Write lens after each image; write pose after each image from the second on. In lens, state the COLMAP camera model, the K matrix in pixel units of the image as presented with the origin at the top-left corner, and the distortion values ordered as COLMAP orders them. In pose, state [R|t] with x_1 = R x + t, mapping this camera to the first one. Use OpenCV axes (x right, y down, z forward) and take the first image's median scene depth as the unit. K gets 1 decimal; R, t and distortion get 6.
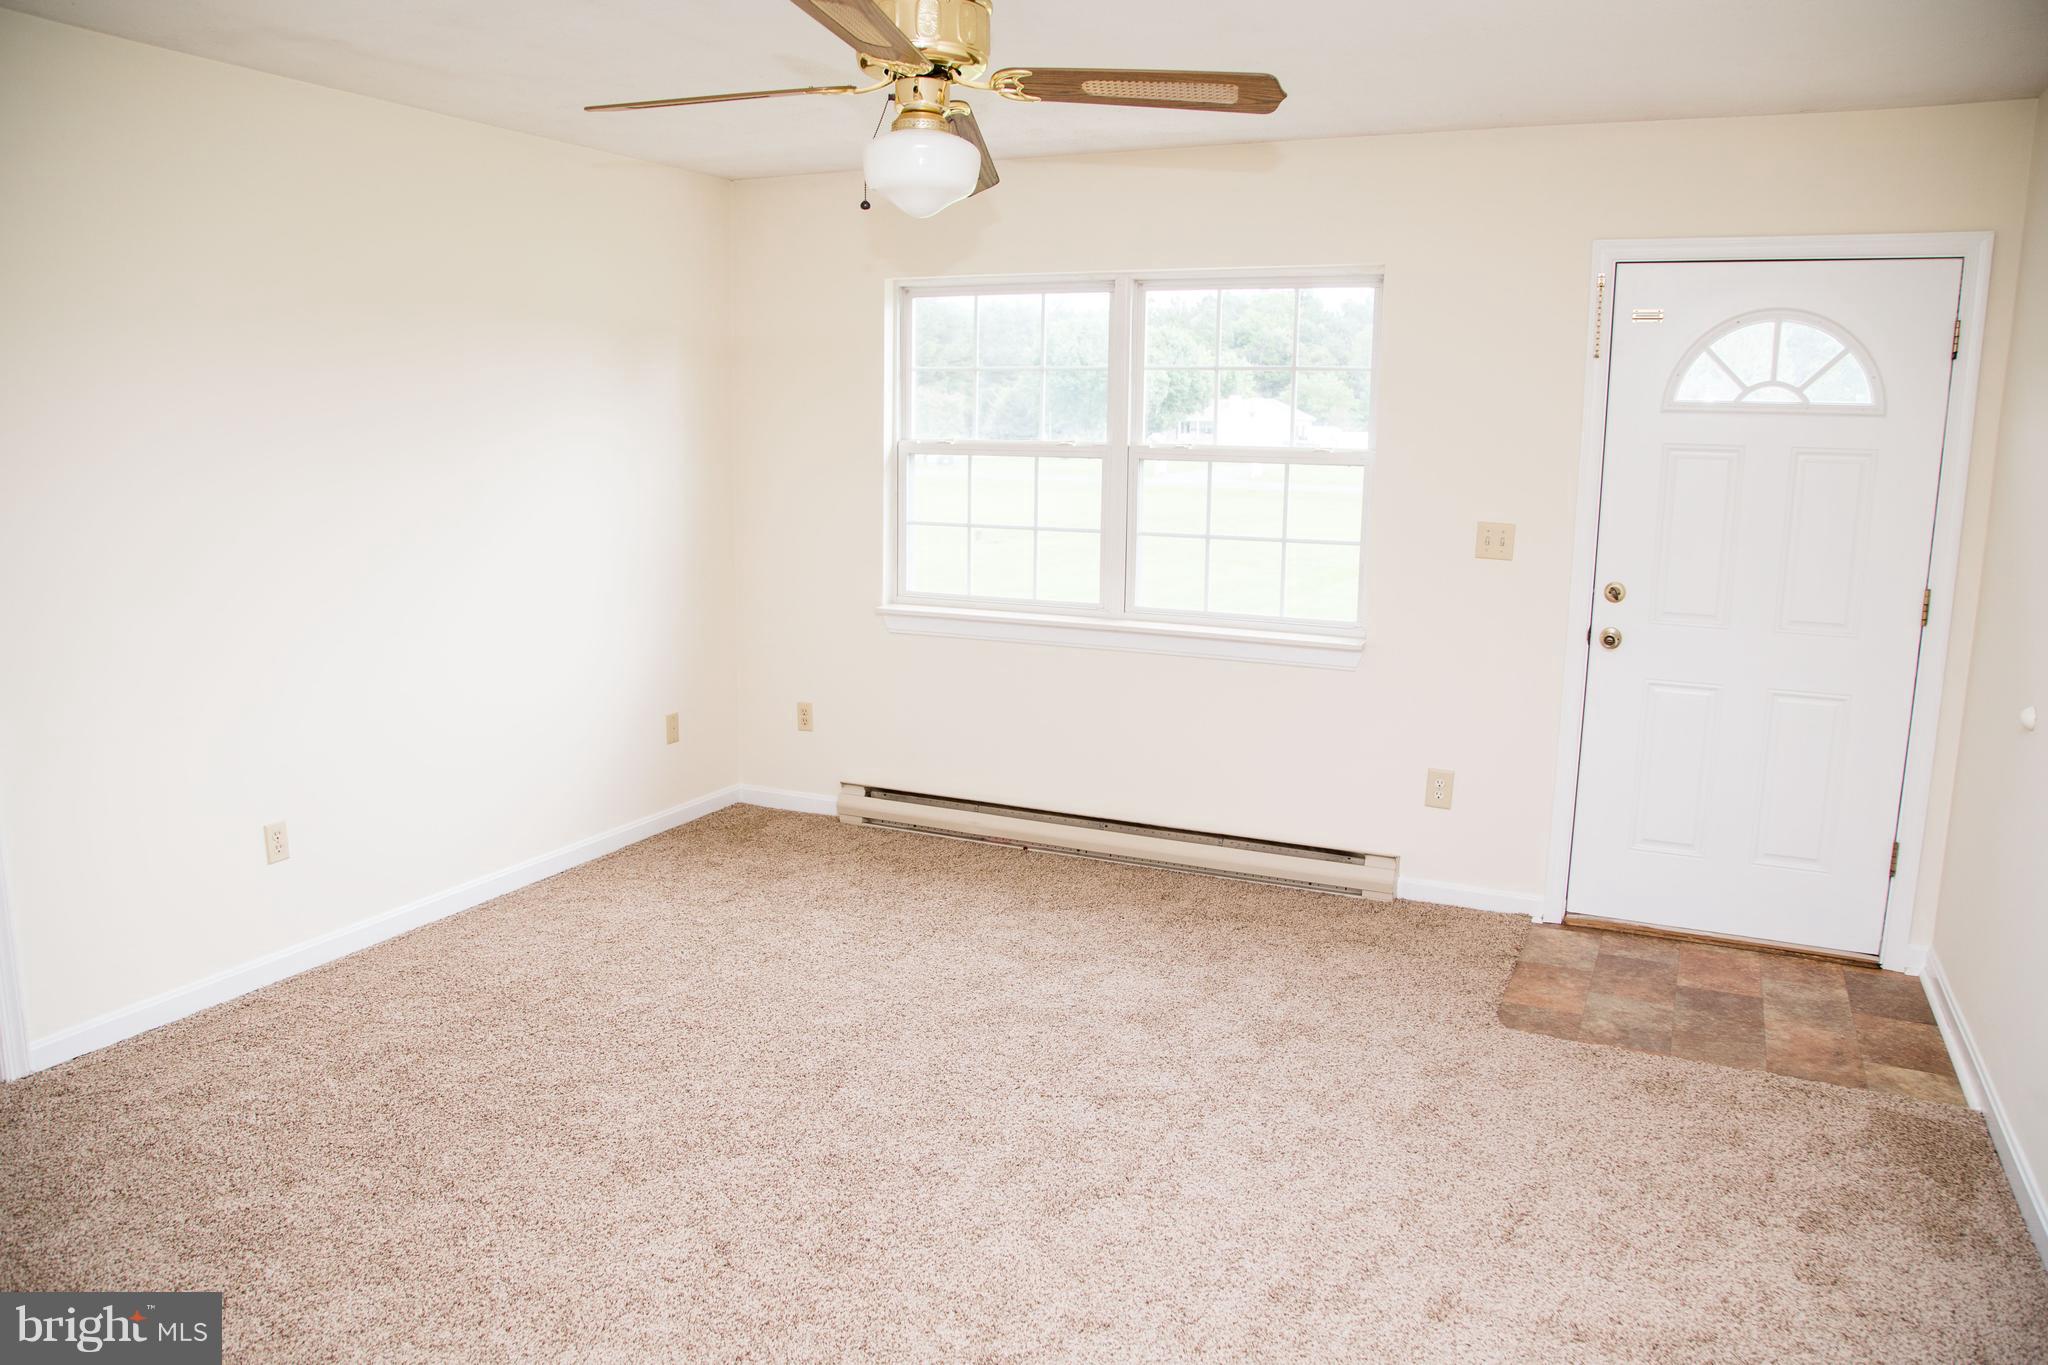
lens RADIAL K [[1412.7, 0, 1032.5], [0, 1412.7, 685.2], [0, 0, 1]] dist [-0.126029, 0.071841]
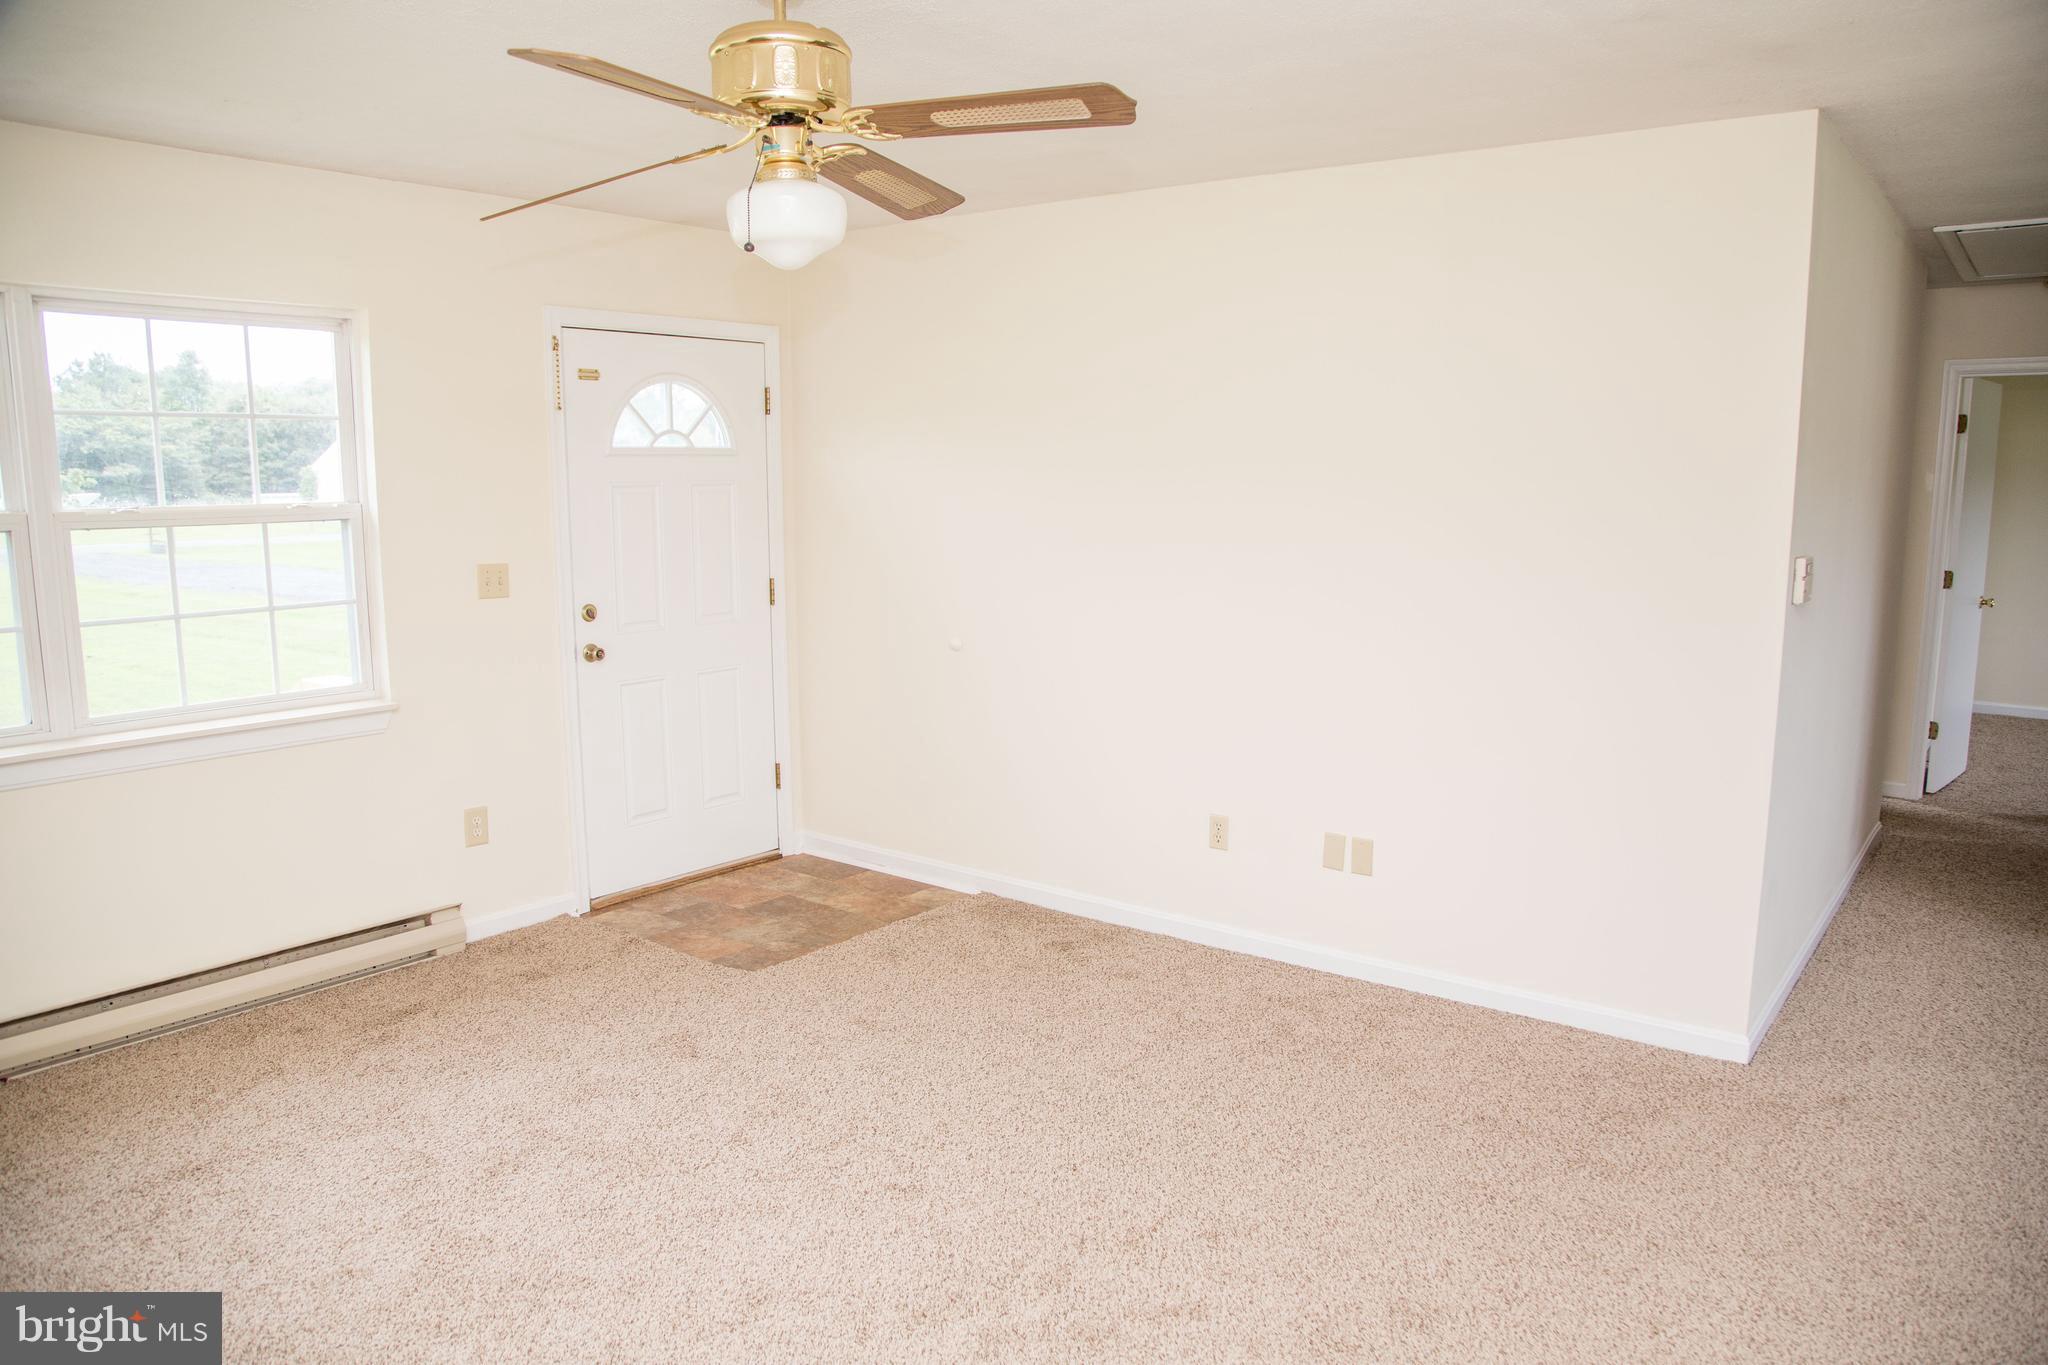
lens RADIAL K [[1412.7, 0, 1032.5], [0, 1412.7, 685.2], [0, 0, 1]] dist [-0.126029, 0.071841]
pose [[0.212536, -0.162933, 0.963473, -0.667318], [0.174025, 0.976549, 0.126756, -0.096987], [-0.961532, 0.140728, 0.235906, 0.403056]]
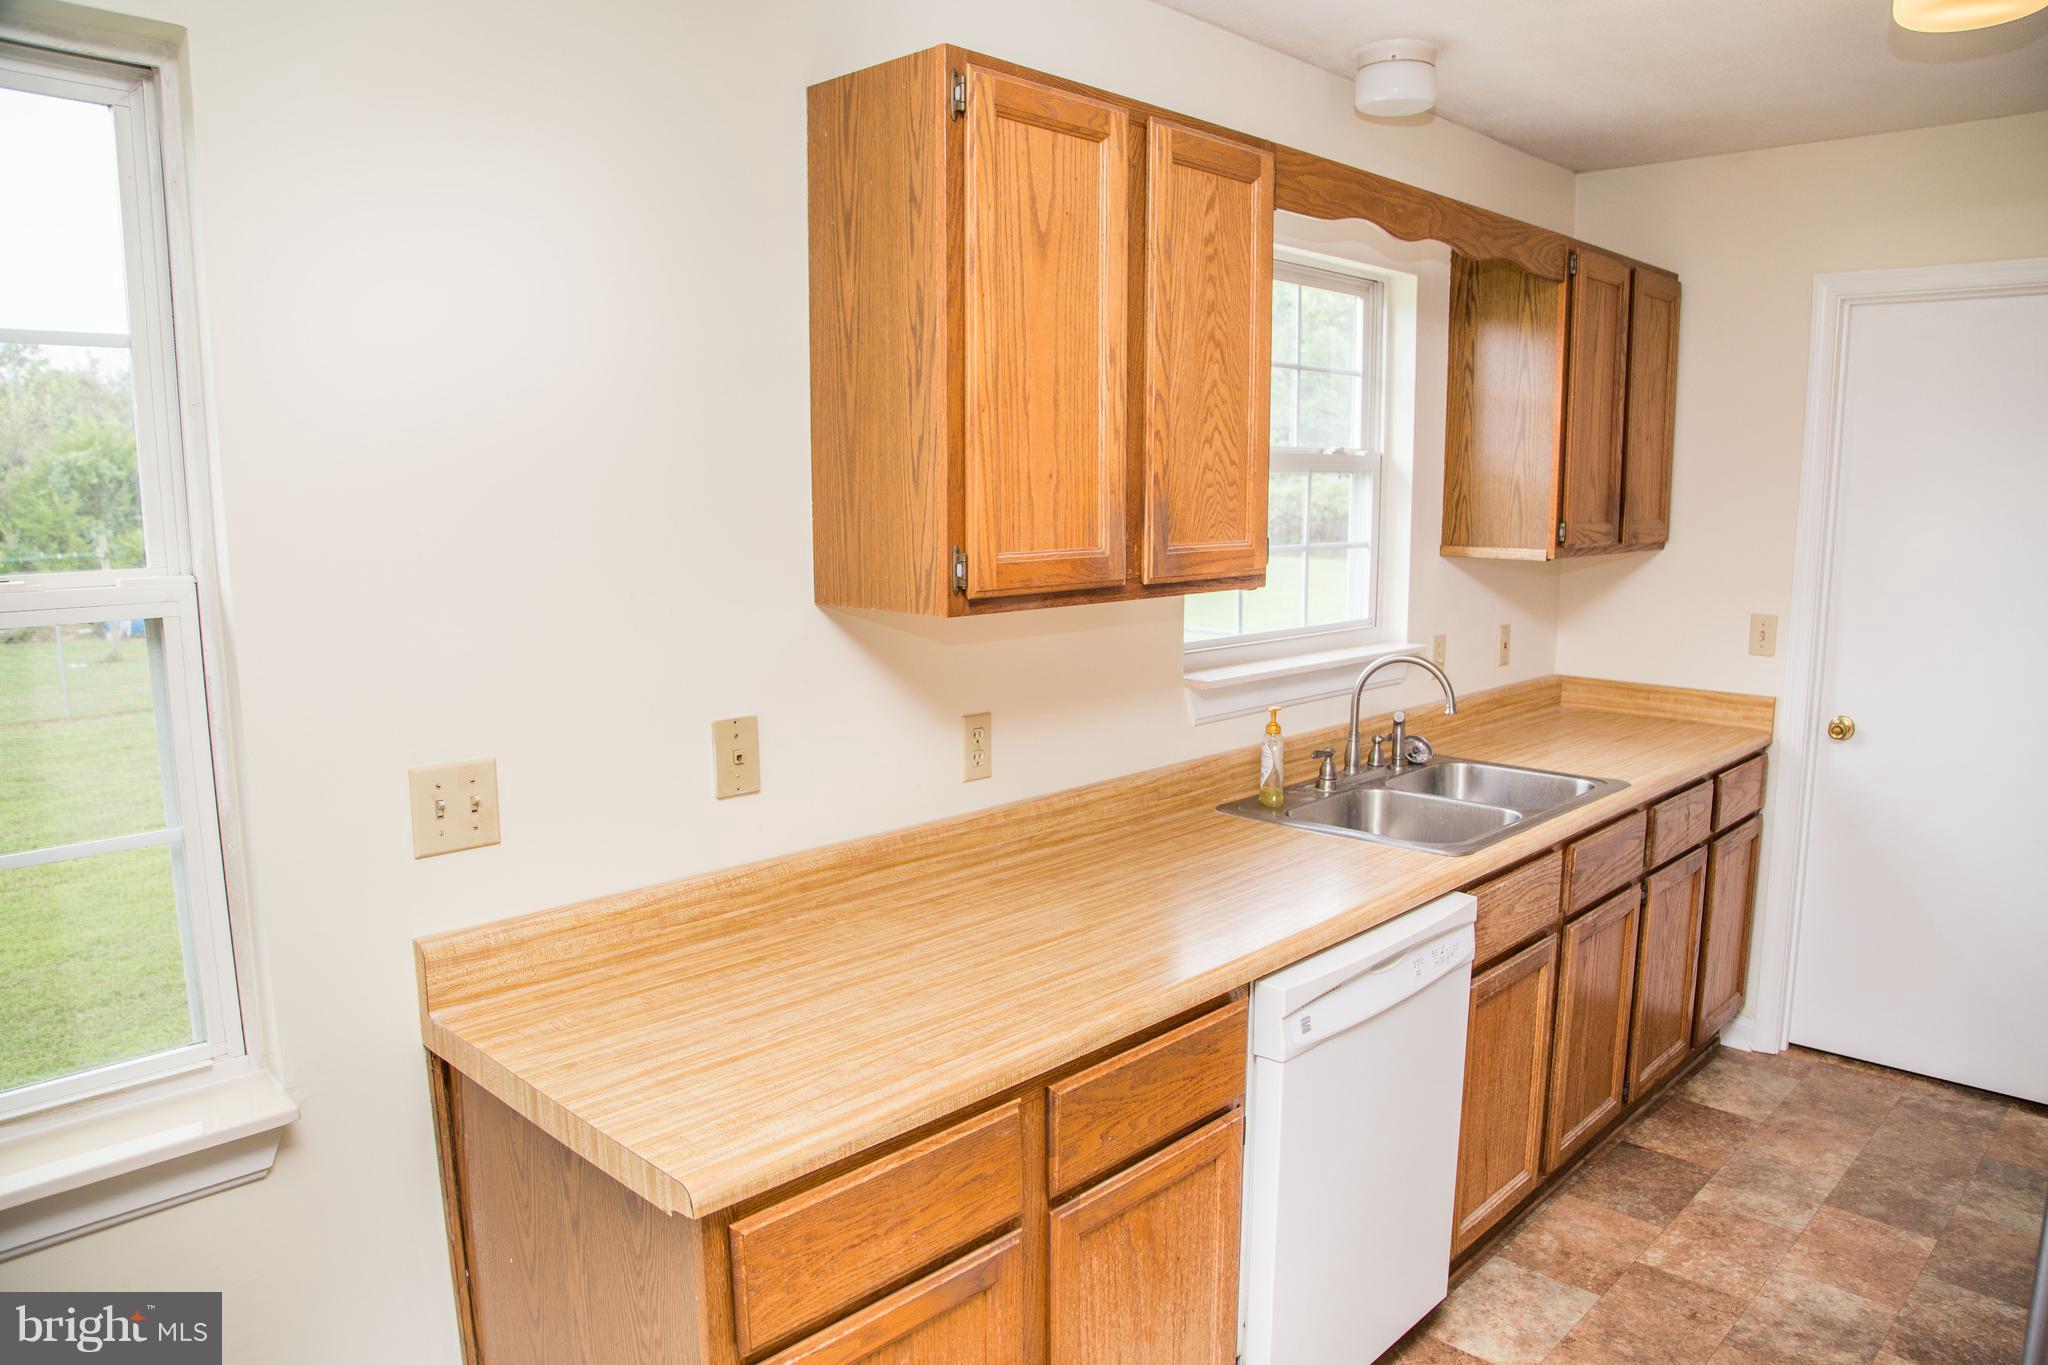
lens RADIAL K [[1412.7, 0, 1032.5], [0, 1412.7, 685.2], [0, 0, 1]] dist [-0.126029, 0.071841]
pose [[-0.952770, -0.065180, 0.296617, 0.728473], [0.031821, 0.949894, 0.310947, -0.304374], [-0.302022, 0.305699, -0.902957, 1.684037]]
